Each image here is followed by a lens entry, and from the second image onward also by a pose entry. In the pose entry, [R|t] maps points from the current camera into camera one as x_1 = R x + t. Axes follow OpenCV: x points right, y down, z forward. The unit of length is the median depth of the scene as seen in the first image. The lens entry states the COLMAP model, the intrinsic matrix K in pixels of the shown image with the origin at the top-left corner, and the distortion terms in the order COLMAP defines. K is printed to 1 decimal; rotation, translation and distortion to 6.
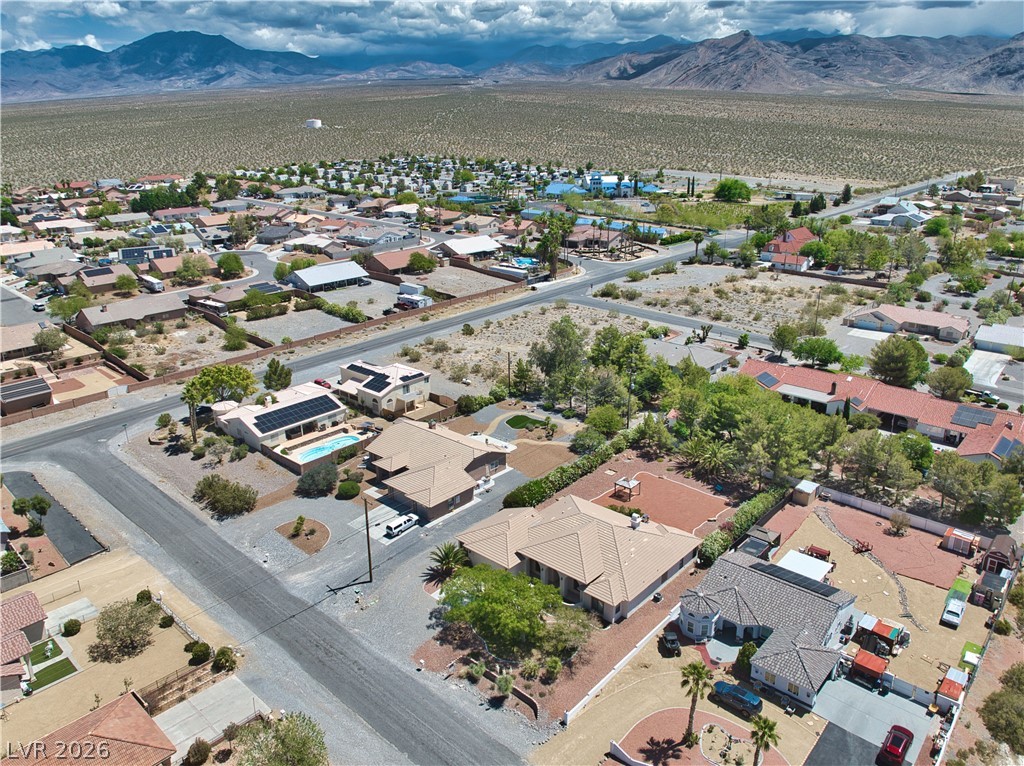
lens RADIAL K [[733.1, 0, 515.9], [0, 733.1, 419.4], [0, 0, 1]] dist [-0.012272, -0.021079]
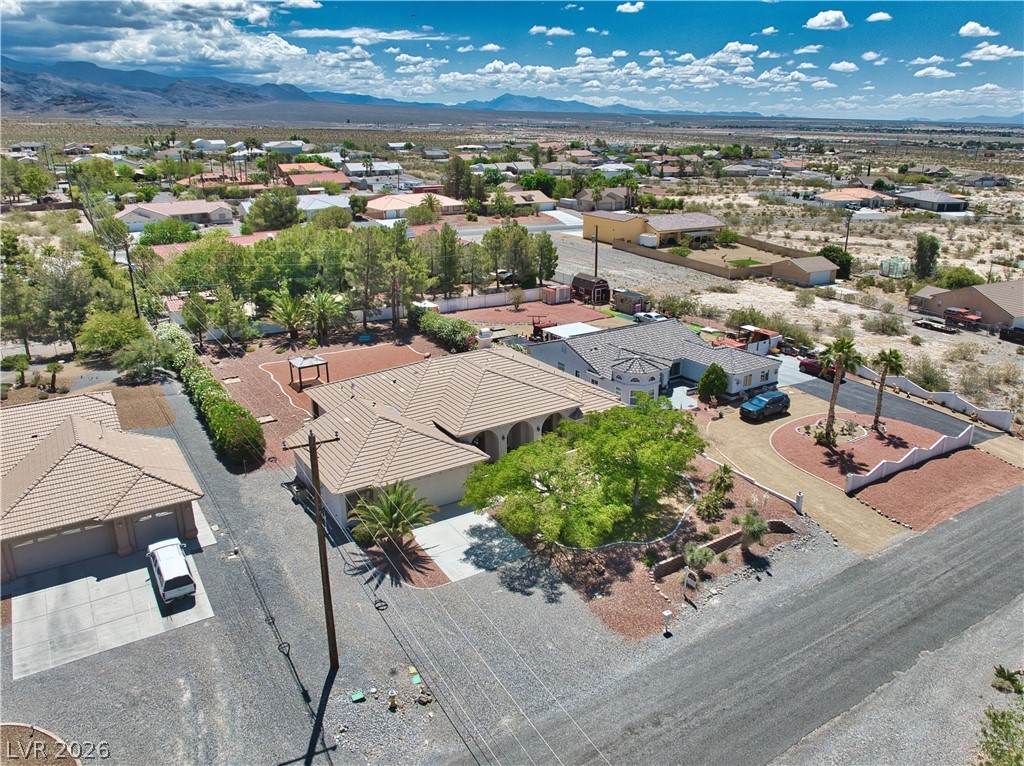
lens RADIAL K [[733.1, 0, 515.9], [0, 733.1, 419.4], [0, 0, 1]] dist [-0.012272, -0.021079]
pose [[0.257741, -0.350905, 0.900242, -0.293847], [0.365741, 0.897823, 0.245249, 0.031394], [-0.894317, 0.266045, 0.359746, 0.472812]]
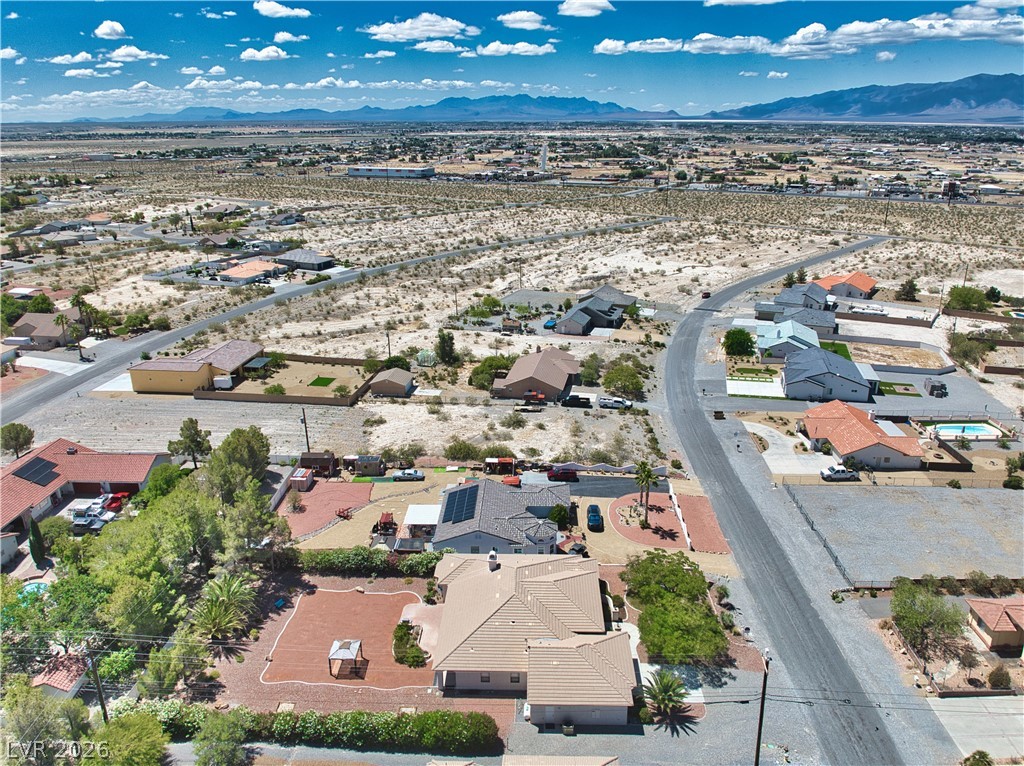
lens RADIAL K [[733.1, 0, 515.9], [0, 733.1, 419.4], [0, 0, 1]] dist [-0.012272, -0.021079]
pose [[-0.650501, -0.272689, 0.708865, -0.285327], [0.298213, 0.766668, 0.568584, -0.317821], [-0.698511, 0.581258, -0.417399, 0.793910]]
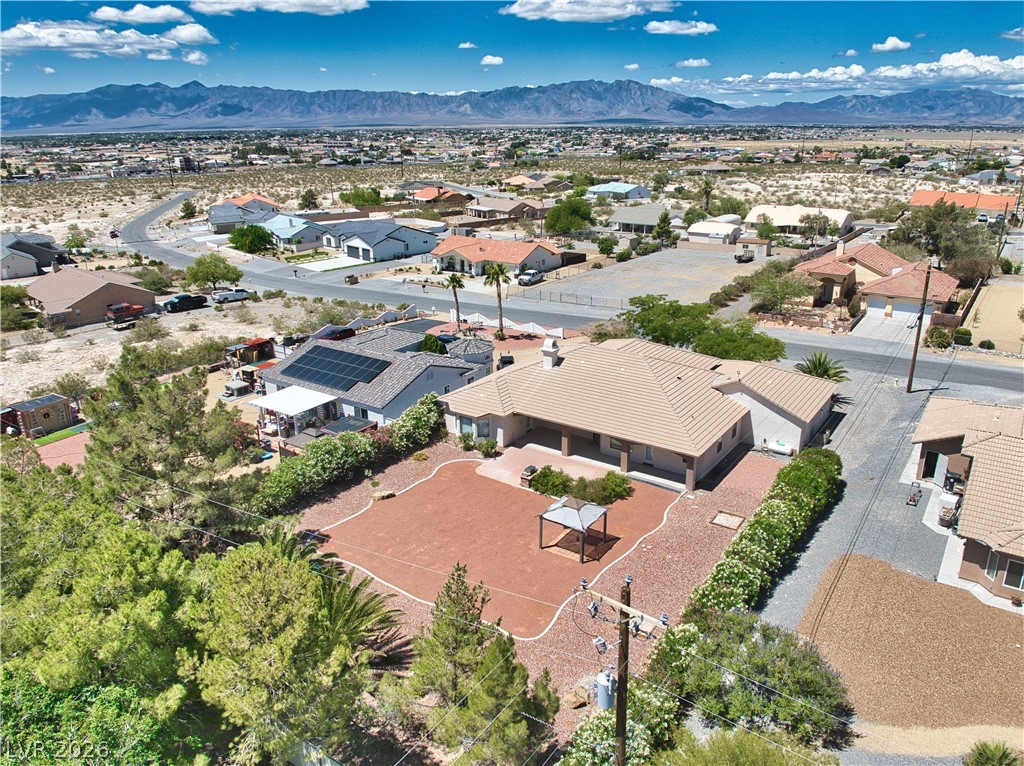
lens RADIAL K [[733.1, 0, 515.9], [0, 733.1, 419.4], [0, 0, 1]] dist [-0.012272, -0.021079]
pose [[-0.991287, 0.064556, -0.114815, 0.165478], [-0.033838, 0.717602, 0.695631, -0.159532], [0.127299, 0.693455, -0.709165, 0.930352]]
